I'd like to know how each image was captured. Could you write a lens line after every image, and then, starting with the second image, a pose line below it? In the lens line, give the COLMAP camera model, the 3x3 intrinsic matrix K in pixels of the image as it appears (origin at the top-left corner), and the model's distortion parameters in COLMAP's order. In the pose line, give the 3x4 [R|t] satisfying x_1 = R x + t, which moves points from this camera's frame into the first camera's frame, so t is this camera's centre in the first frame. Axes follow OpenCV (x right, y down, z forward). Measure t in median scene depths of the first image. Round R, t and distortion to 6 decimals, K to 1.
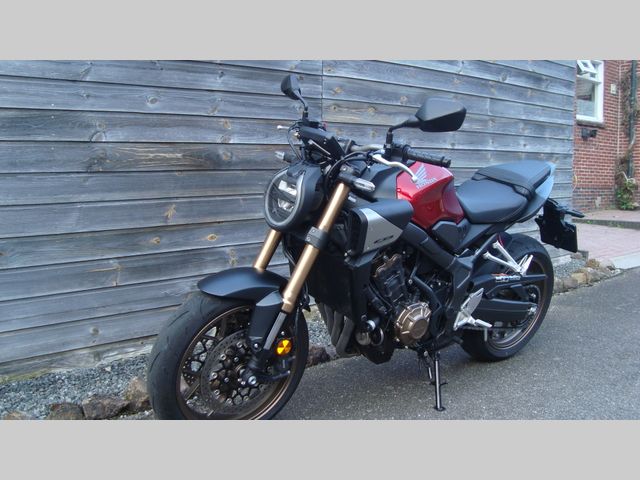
lens RADIAL K [[629.1, 0, 319.5], [0, 629.1, 227.1], [0, 0, 1]] dist [-0.217509, 0.258019]
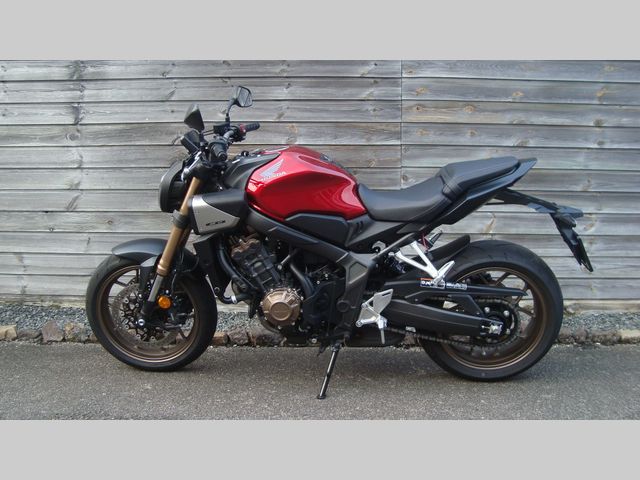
lens RADIAL K [[629.1, 0, 319.5], [0, 629.1, 227.1], [0, 0, 1]] dist [-0.217509, 0.258019]
pose [[0.748702, 0.066263, -0.659587, 0.699660], [-0.072102, 0.997229, 0.018339, -0.006174], [0.658974, 0.033827, 0.751405, 0.168441]]
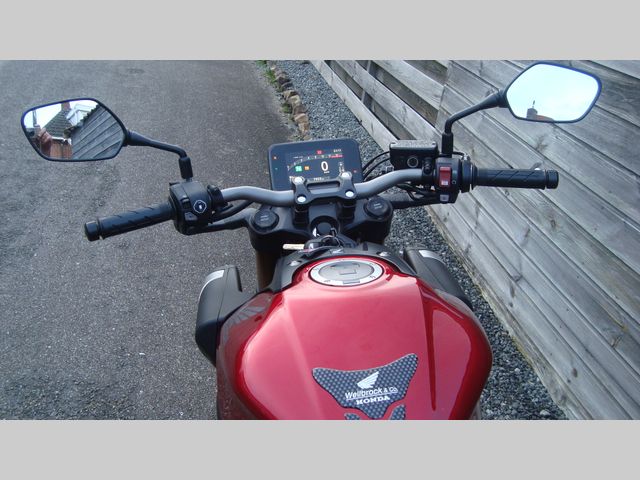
lens RADIAL K [[629.1, 0, 319.5], [0, 629.1, 227.1], [0, 0, 1]] dist [-0.217509, 0.258019]
pose [[-0.487783, 0.305054, -0.817930, 0.332735], [-0.239724, 0.854128, 0.461516, -0.242202], [0.839405, 0.421197, -0.343501, 0.846182]]
